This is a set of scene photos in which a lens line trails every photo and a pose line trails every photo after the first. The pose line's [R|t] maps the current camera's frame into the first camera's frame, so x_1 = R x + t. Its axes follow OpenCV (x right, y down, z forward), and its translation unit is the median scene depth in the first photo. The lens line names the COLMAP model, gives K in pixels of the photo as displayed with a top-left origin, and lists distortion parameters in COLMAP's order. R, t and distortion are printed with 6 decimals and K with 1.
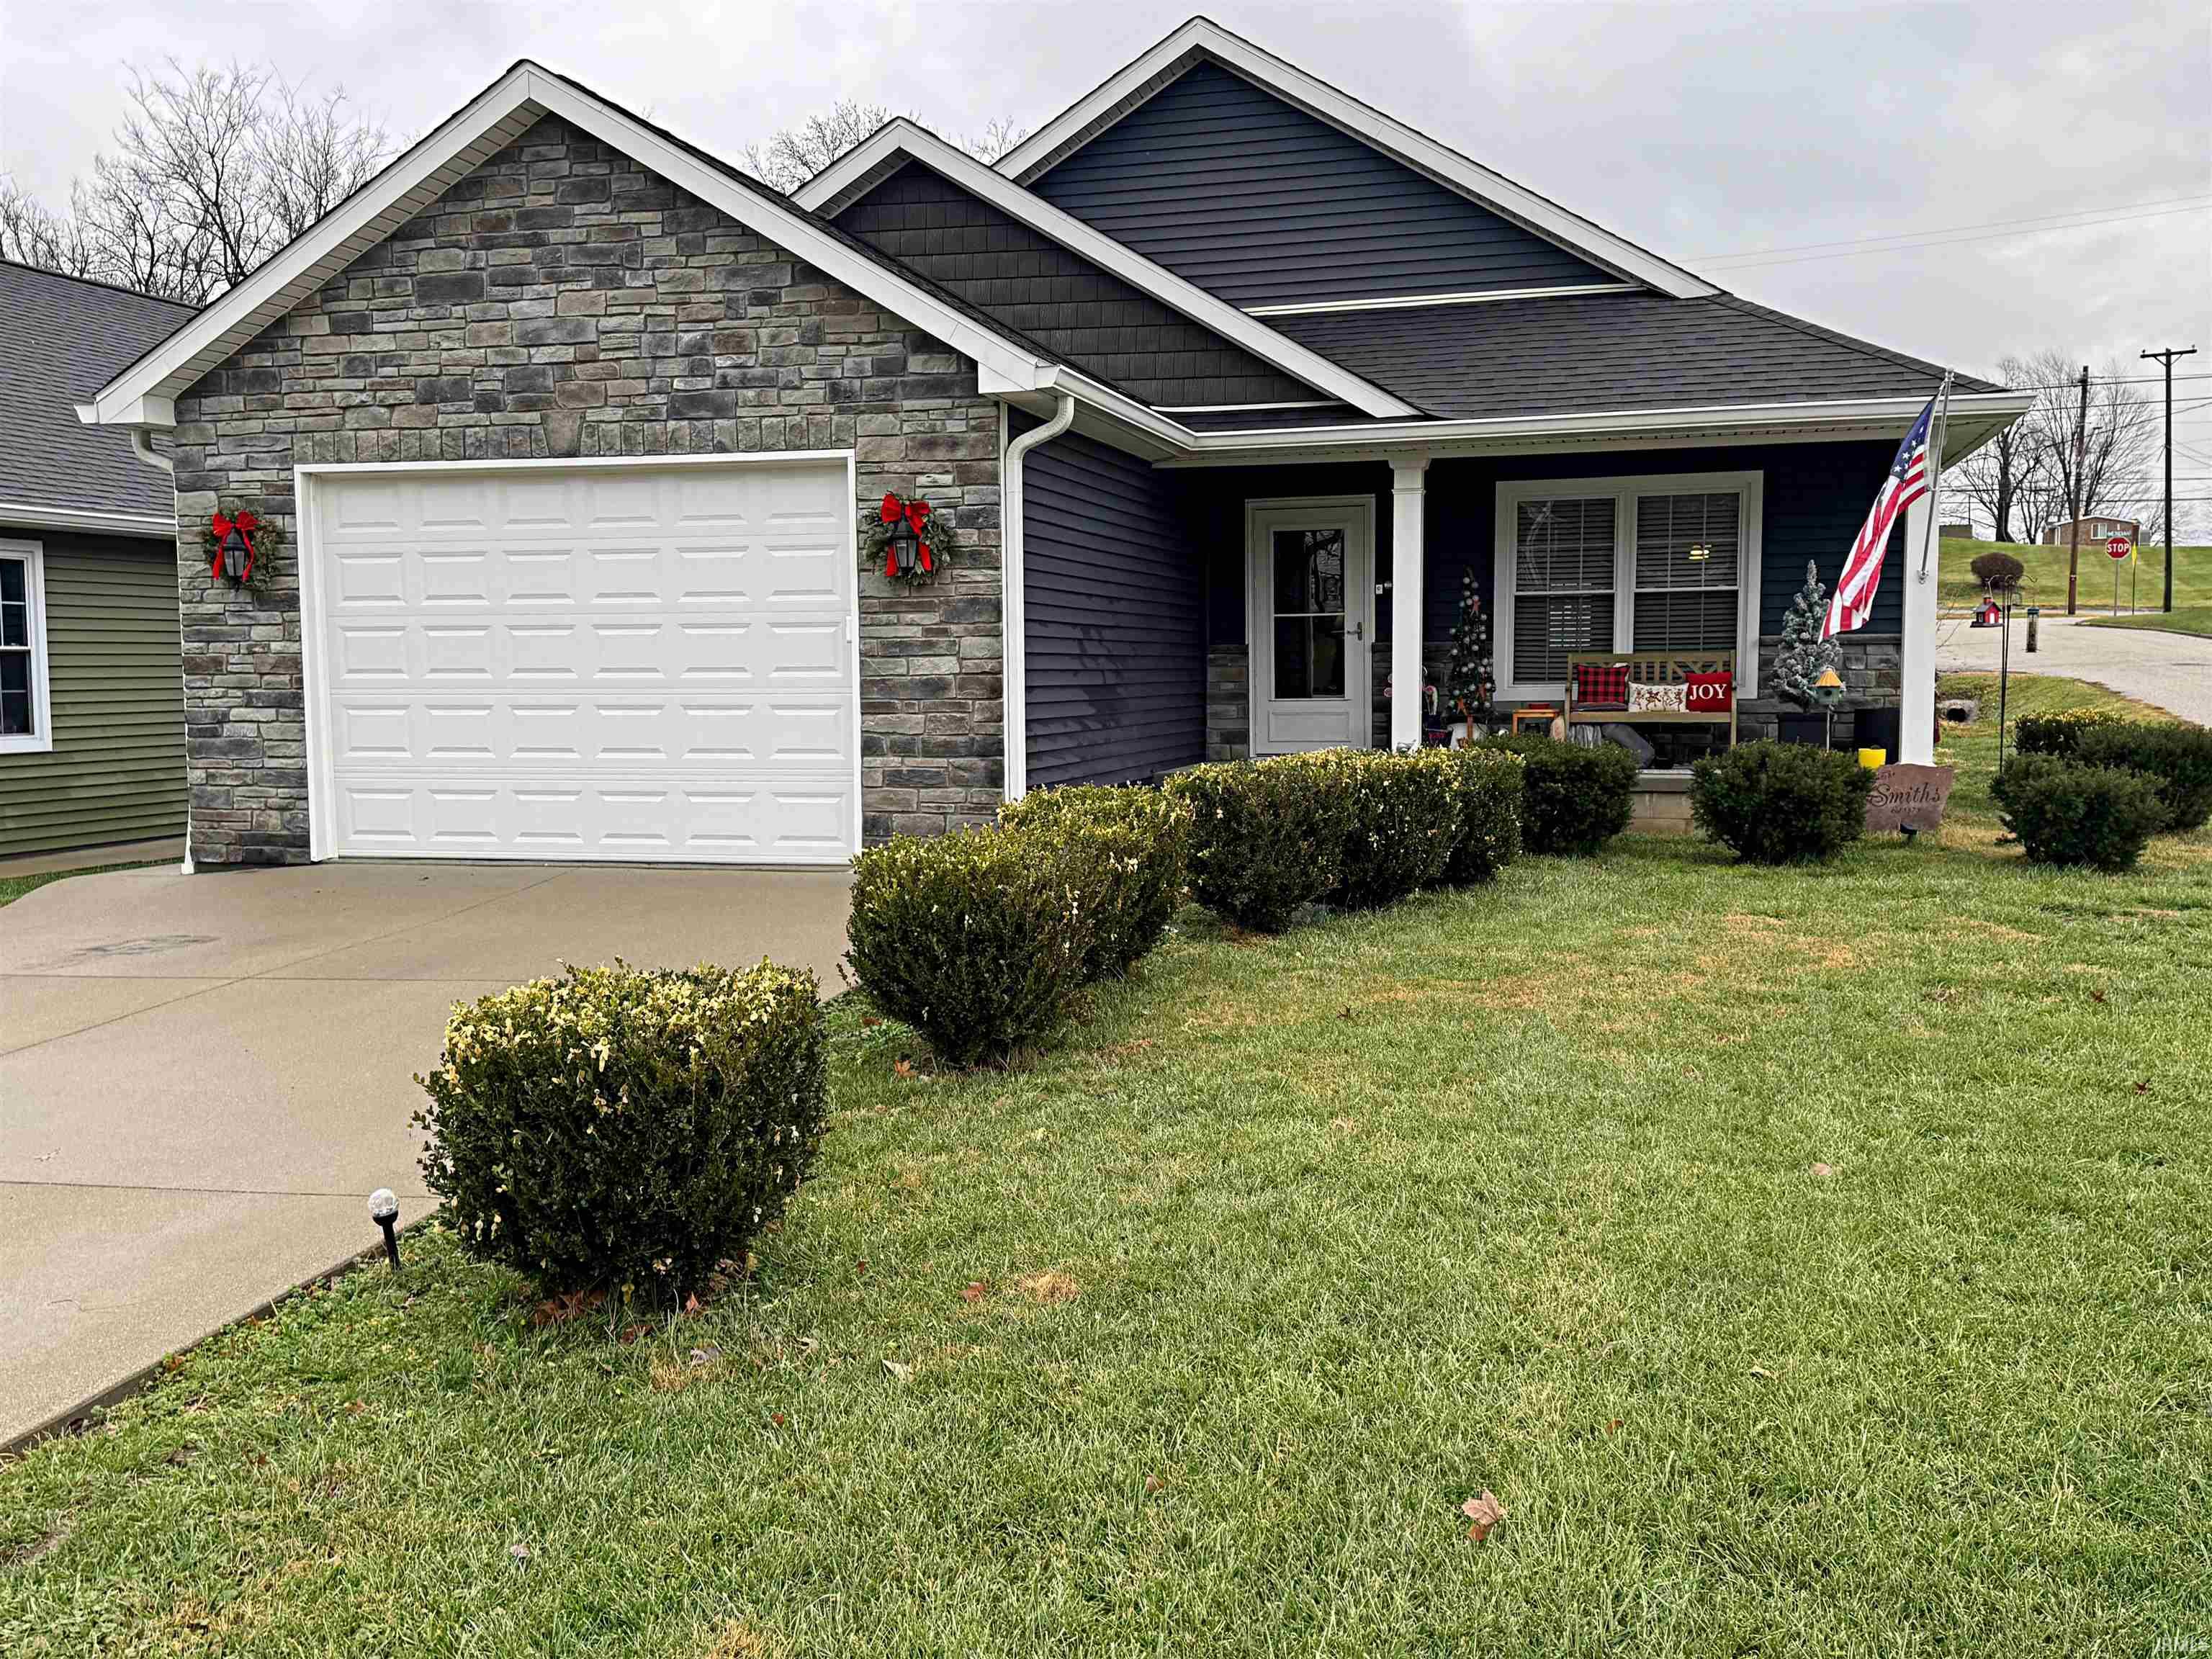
lens RADIAL K [[1972.9, 0, 1085.2], [0, 1972.9, 840.0], [0, 0, 1]] dist [0.054495, -0.040026]
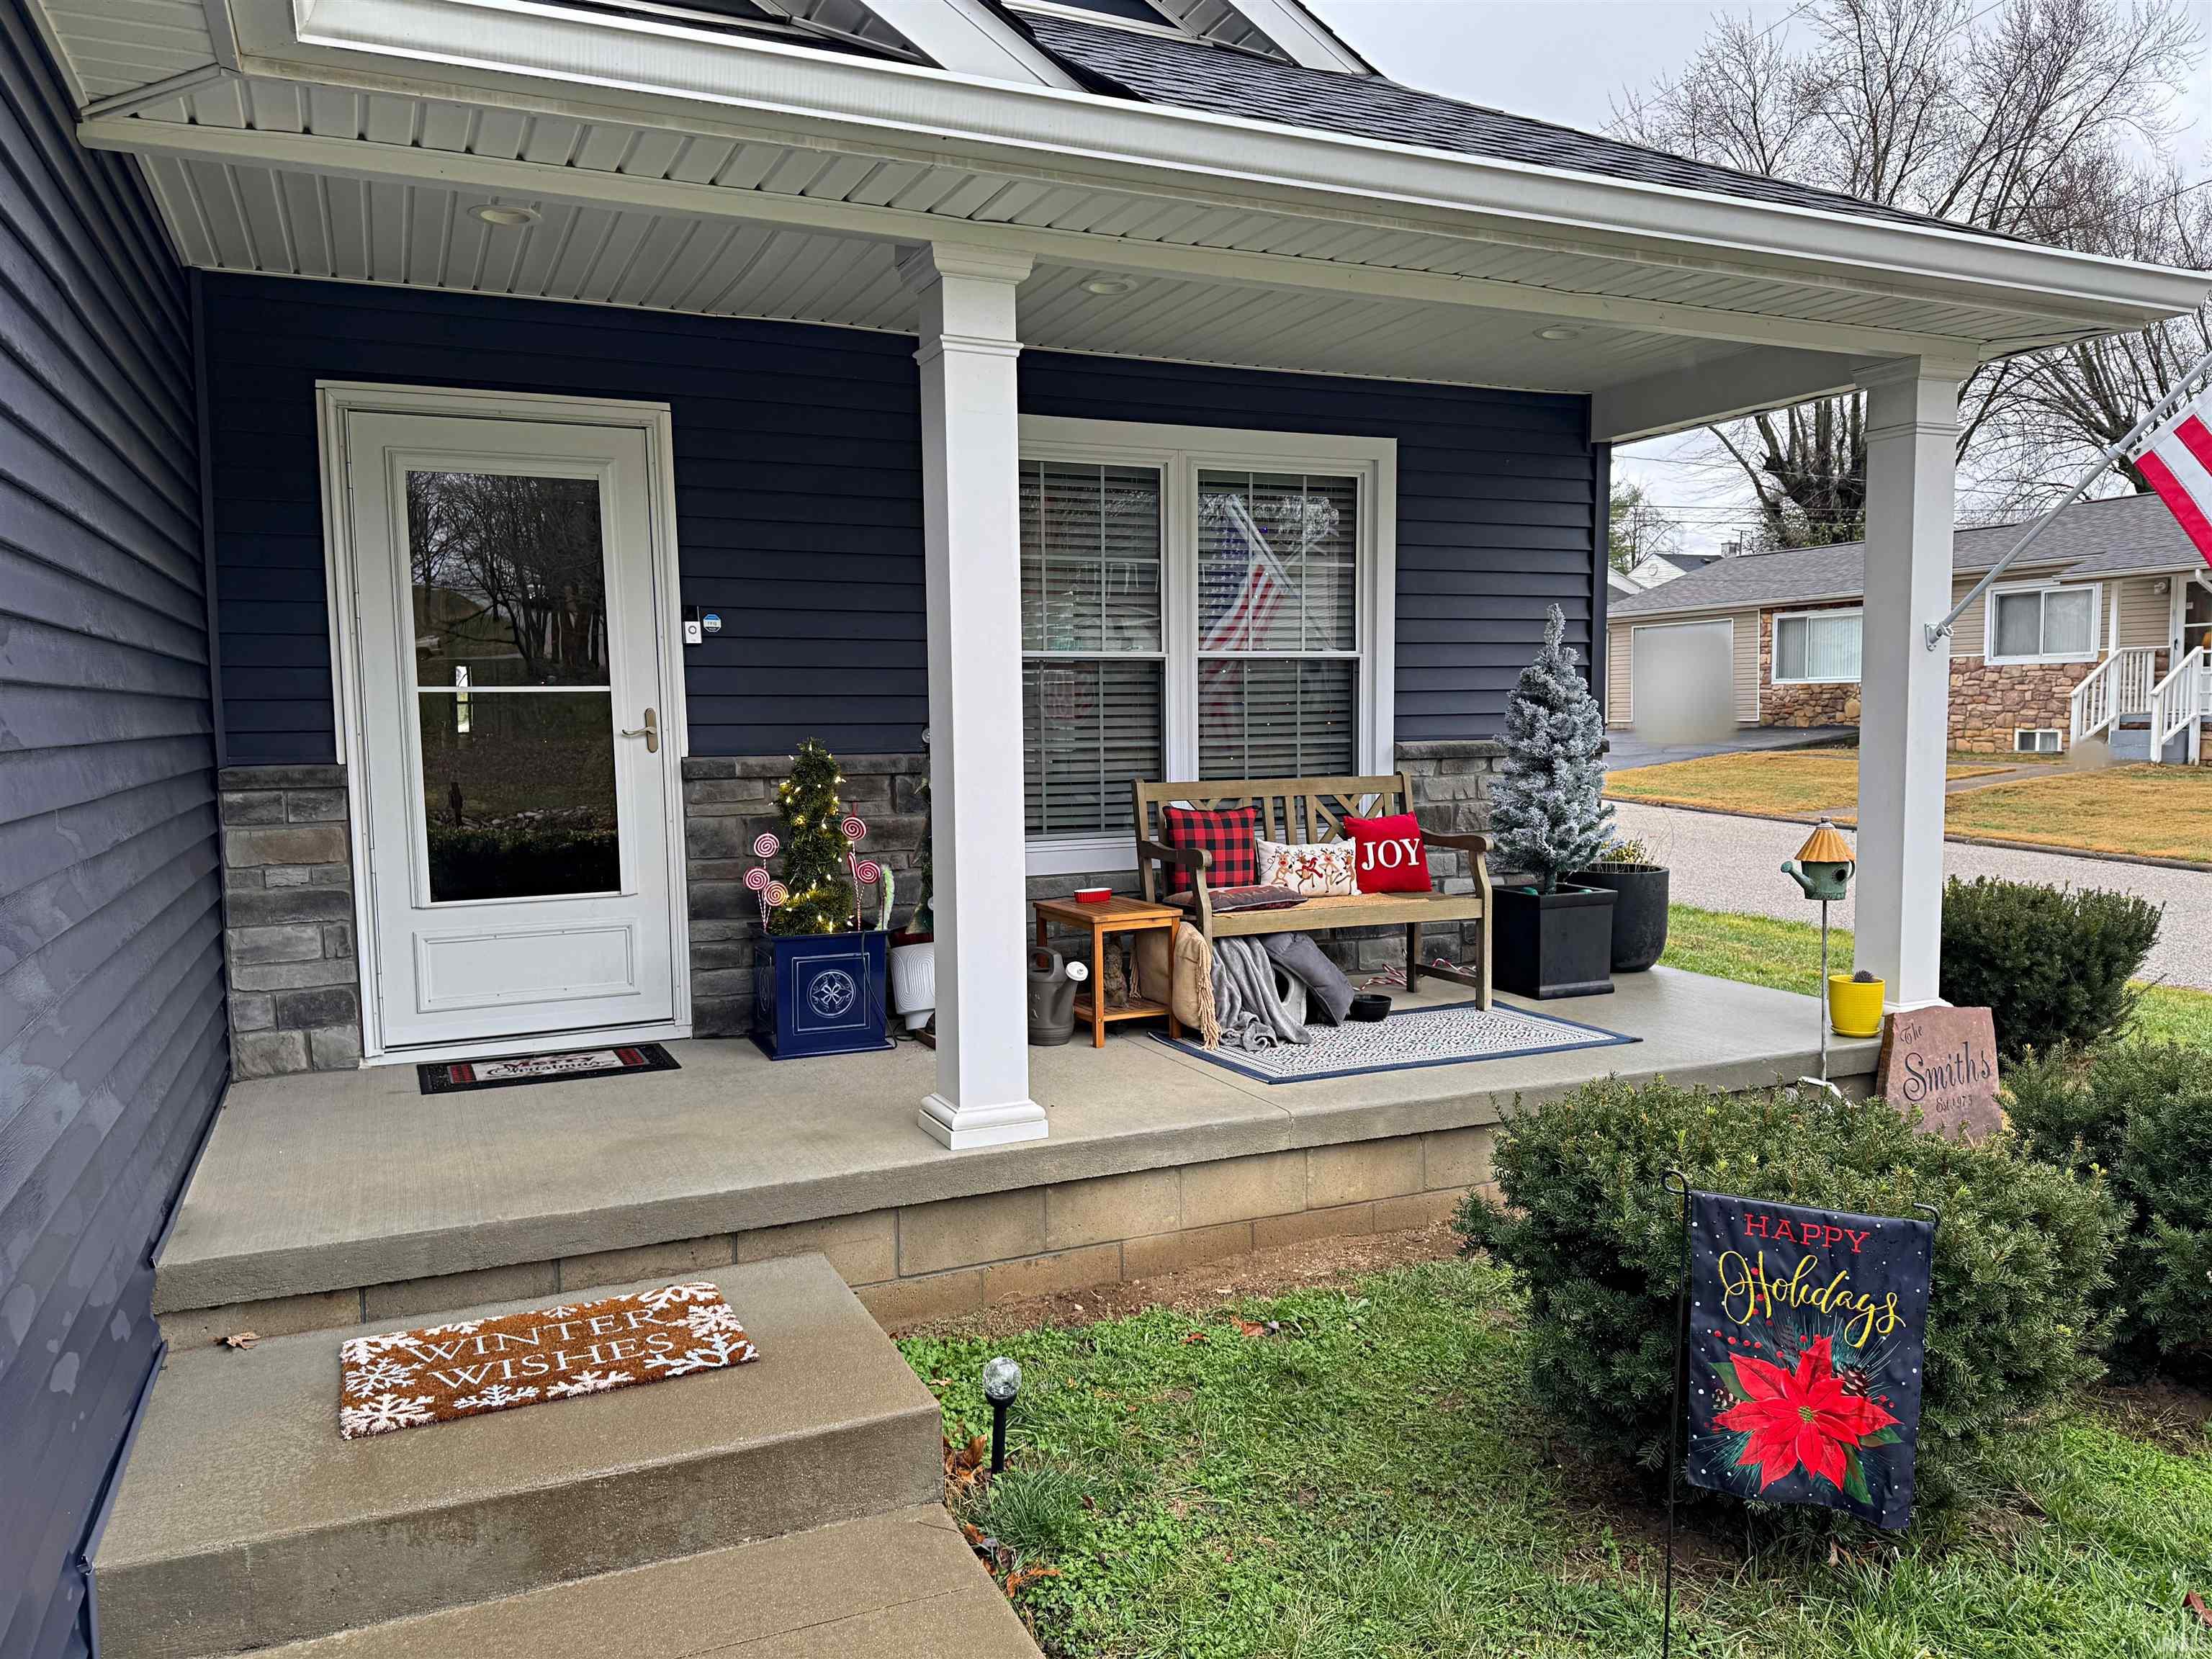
lens RADIAL K [[1544.0, 0, 1118.0], [0, 1544.0, 849.4], [0, 0, 1]] dist [0.019072, -0.029827]
pose [[0.767996, -0.057280, 0.637888, 0.007034], [0.059451, 0.998068, 0.018046, -0.110544], [-0.637689, 0.024064, 0.769918, 0.935422]]
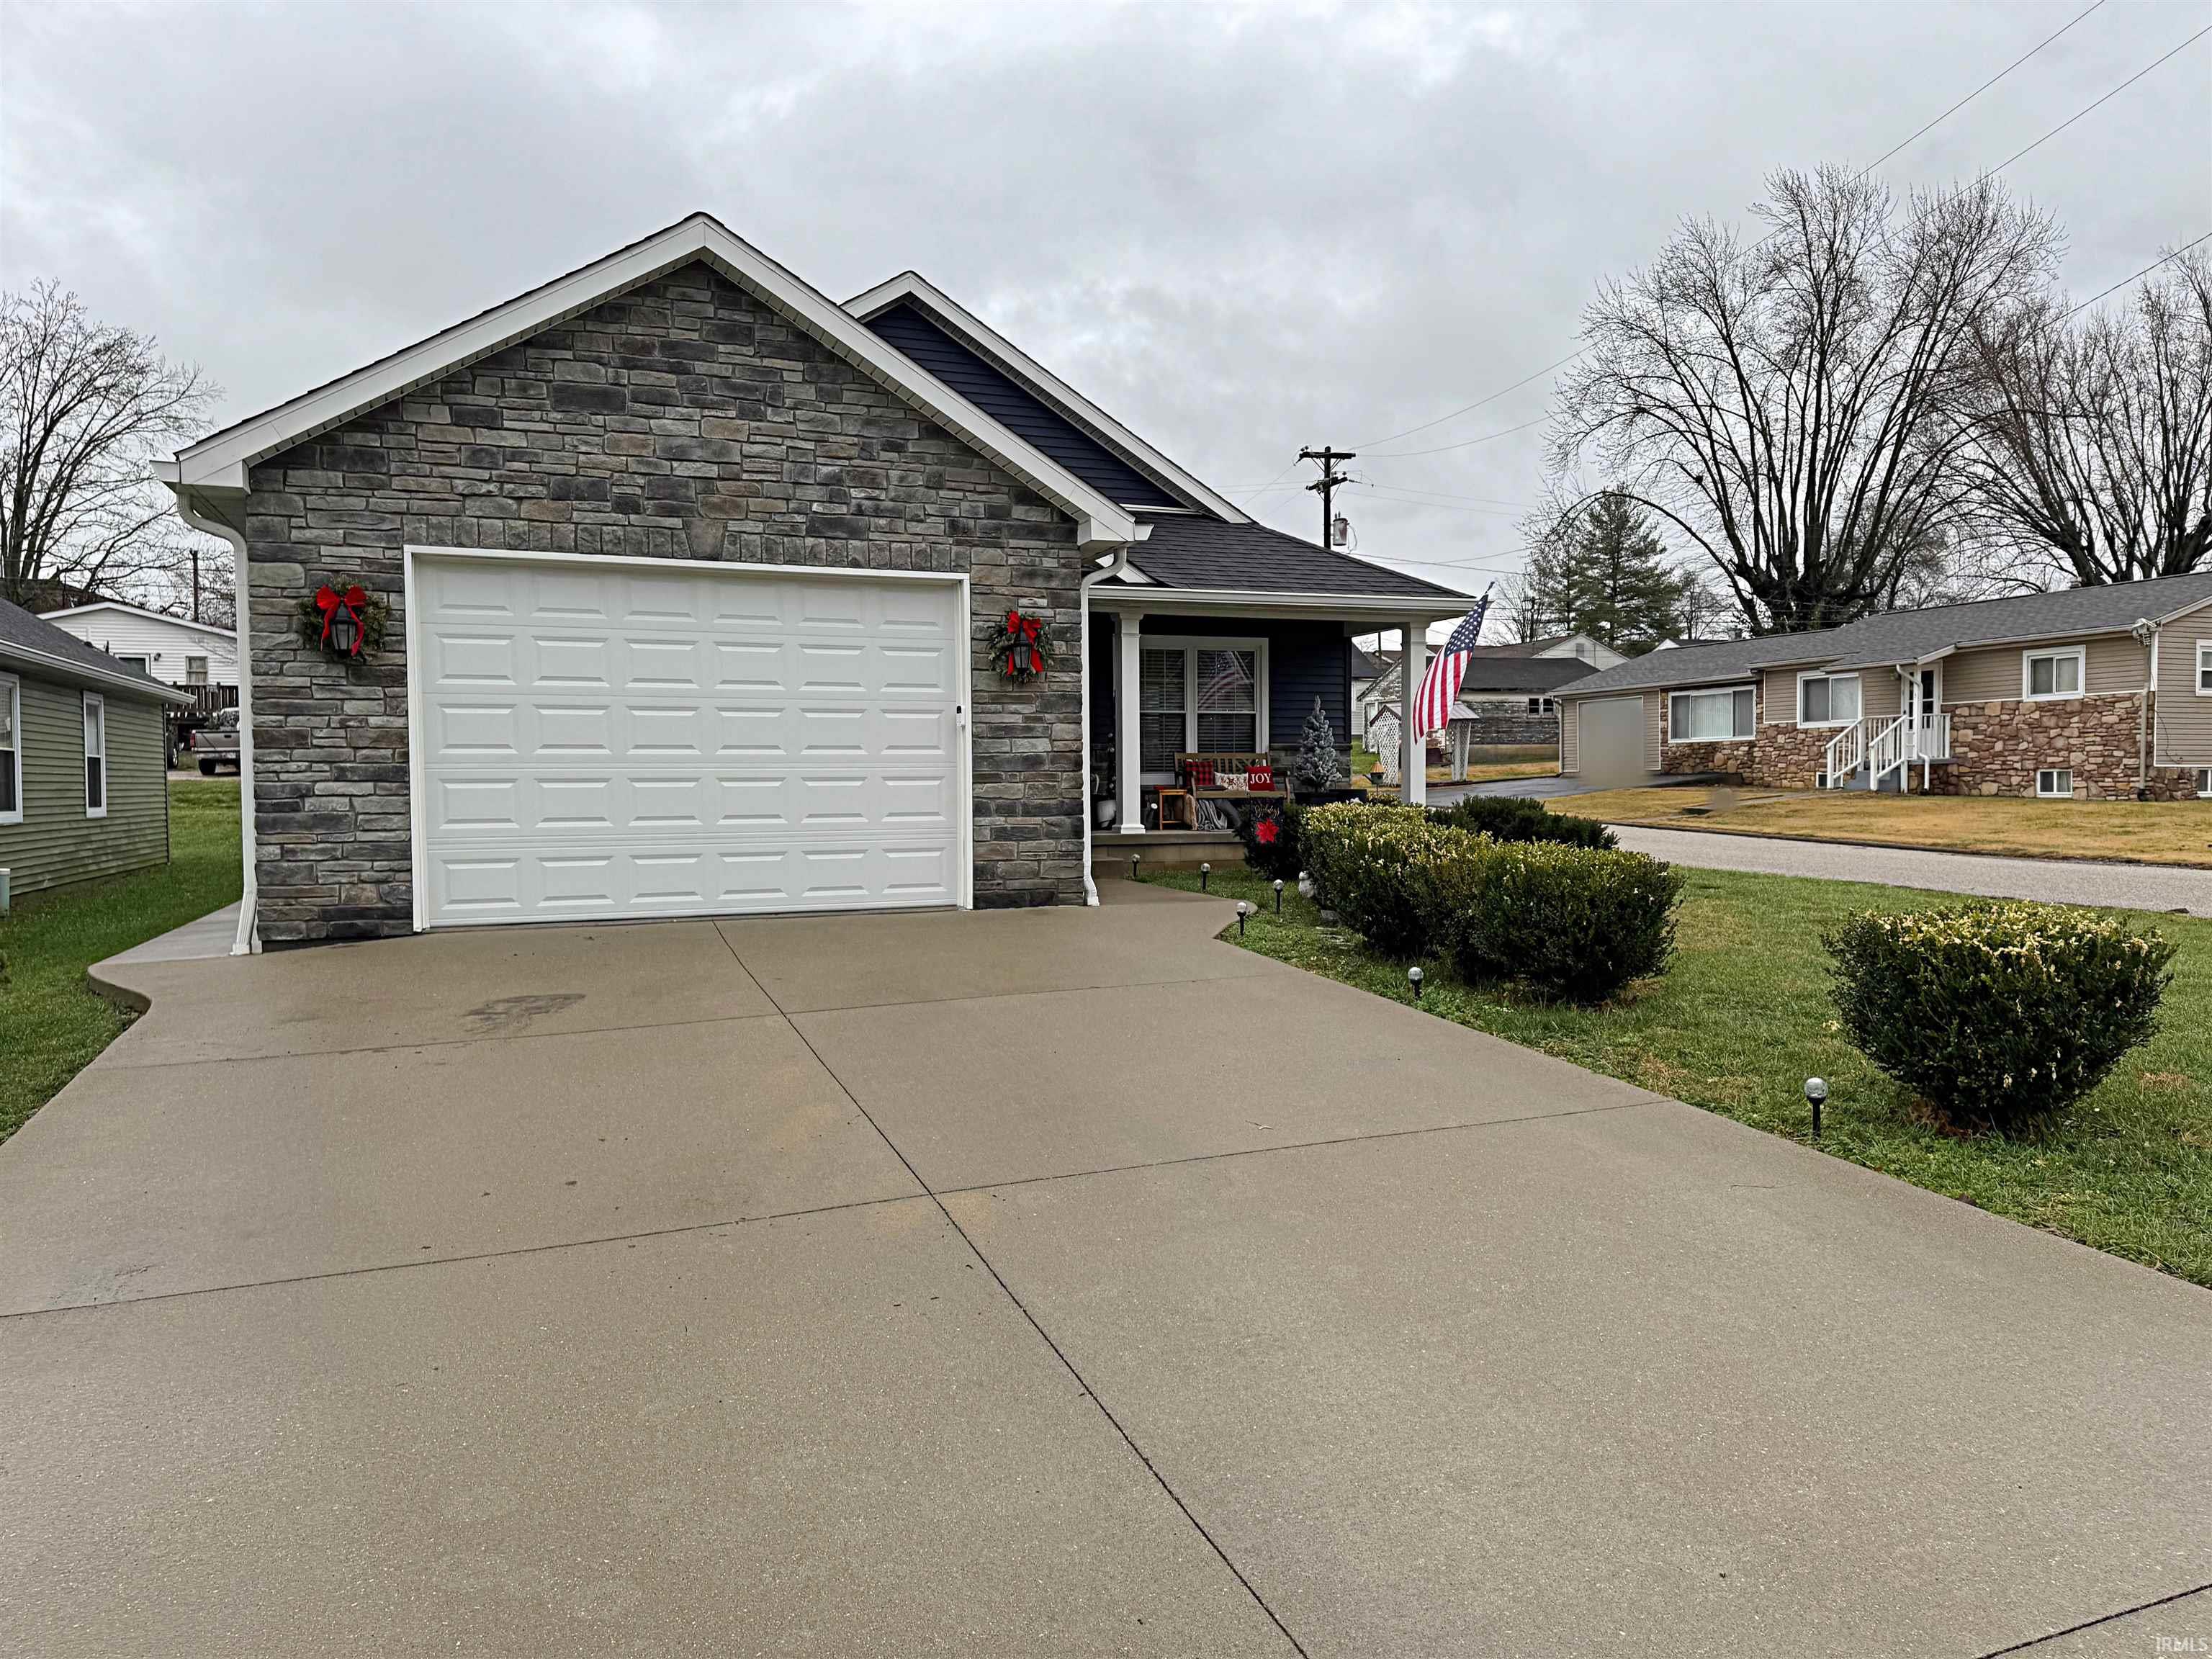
lens RADIAL K [[1470.5, 0, 1124.0], [0, 1470.5, 864.8], [0, 0, 1]] dist [0.010081, -0.023599]
pose [[0.808063, -0.031482, 0.588255, -0.563697], [0.052182, 0.998471, -0.018245, 0.009623], [-0.586781, 0.045439, 0.808470, 0.181397]]
